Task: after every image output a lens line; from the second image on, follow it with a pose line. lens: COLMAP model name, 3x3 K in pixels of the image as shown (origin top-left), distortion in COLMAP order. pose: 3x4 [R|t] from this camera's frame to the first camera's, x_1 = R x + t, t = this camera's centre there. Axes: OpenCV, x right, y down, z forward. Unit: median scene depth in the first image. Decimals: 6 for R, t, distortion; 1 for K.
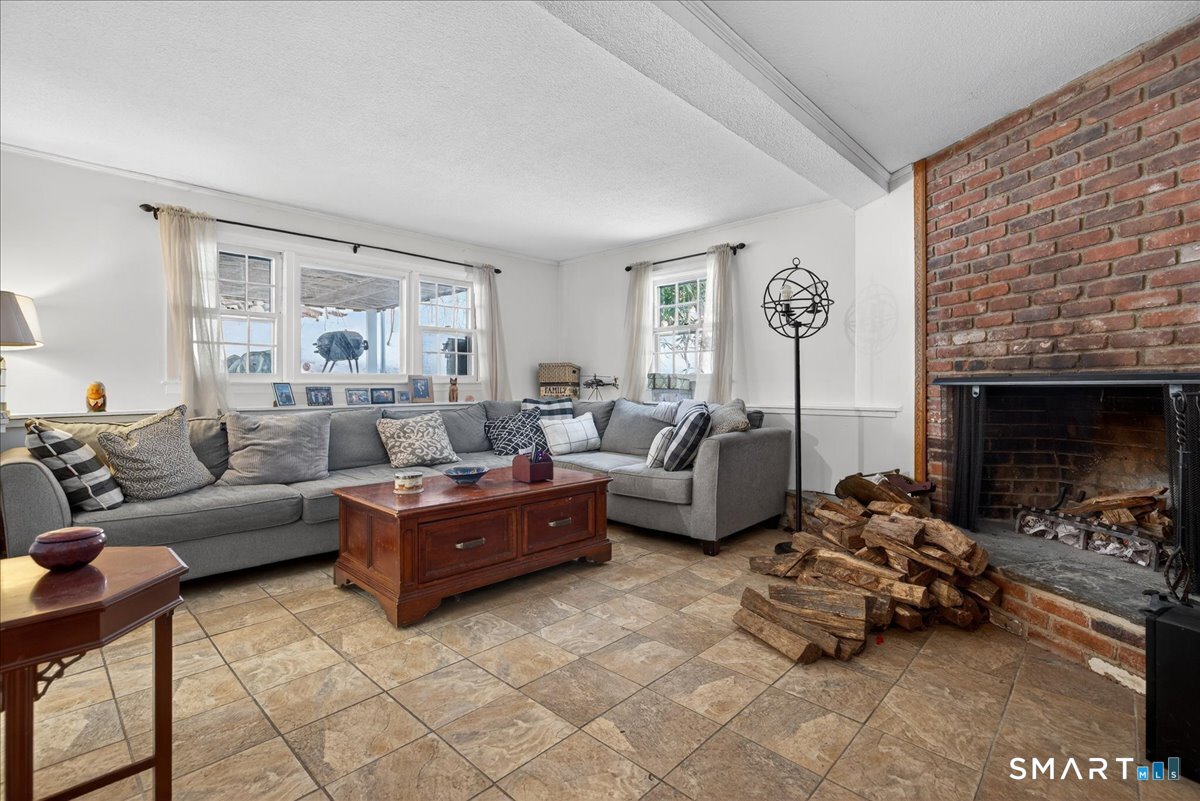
lens RADIAL K [[558.9, 0, 610.8], [0, 558.9, 388.7], [0, 0, 1]] dist [-0.001598, -0.000436]
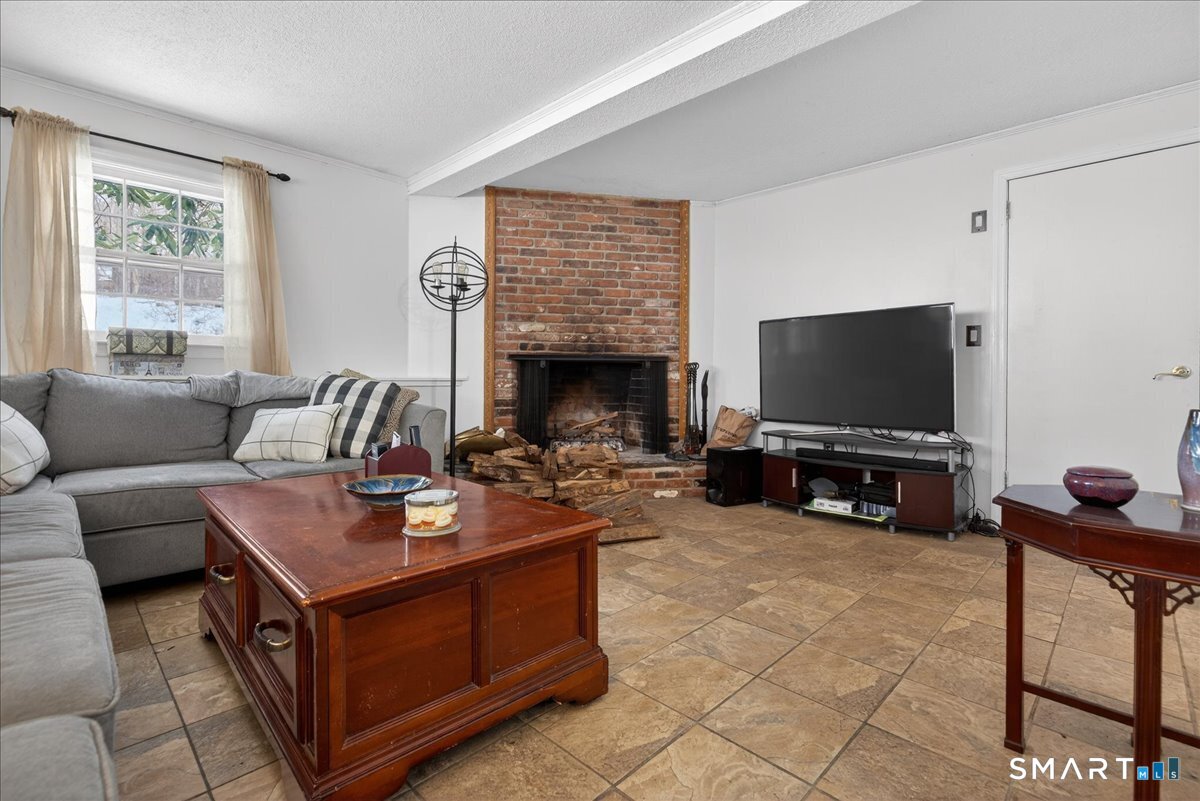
lens RADIAL K [[558.9, 0, 610.8], [0, 558.9, 388.7], [0, 0, 1]] dist [-0.001598, -0.000436]
pose [[0.004609, -0.018720, 0.999814, -0.970633], [-0.000889, 0.999824, 0.018725, 0.048359], [-0.999989, -0.000975, 0.004592, 0.924212]]
